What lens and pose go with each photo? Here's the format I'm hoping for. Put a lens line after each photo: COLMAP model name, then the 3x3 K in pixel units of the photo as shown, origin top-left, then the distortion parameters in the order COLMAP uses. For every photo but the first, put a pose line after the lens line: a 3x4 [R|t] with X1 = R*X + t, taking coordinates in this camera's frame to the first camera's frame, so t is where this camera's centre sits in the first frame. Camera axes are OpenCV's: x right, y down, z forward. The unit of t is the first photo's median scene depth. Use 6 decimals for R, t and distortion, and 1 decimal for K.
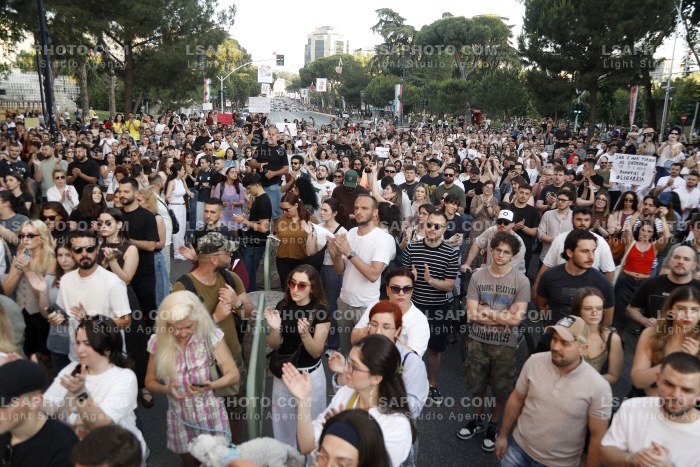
lens RADIAL K [[489.9, 0, 362.5], [0, 489.9, 220.8], [0, 0, 1]] dist [-0.053086, 0.014015]
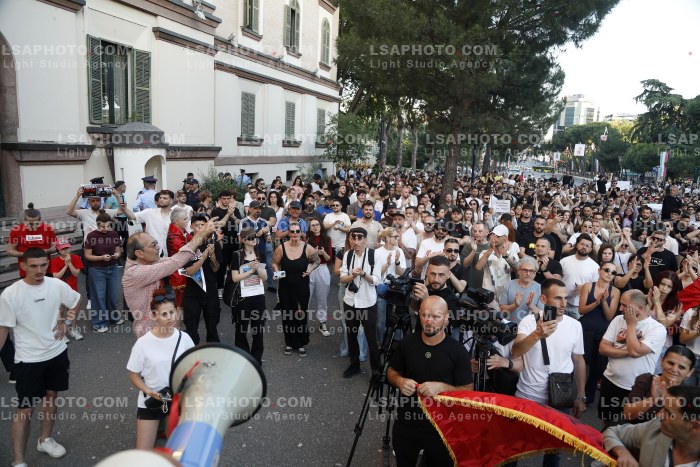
lens RADIAL K [[475.4, 0, 348.1], [0, 475.4, 234.6], [0, 0, 1]] dist [-0.113987, 0.059575]
pose [[0.886857, 0.085375, -0.454088, -0.063104], [-0.123754, 0.990764, -0.055420, 0.030726], [0.445162, 0.105345, 0.889232, -0.134784]]
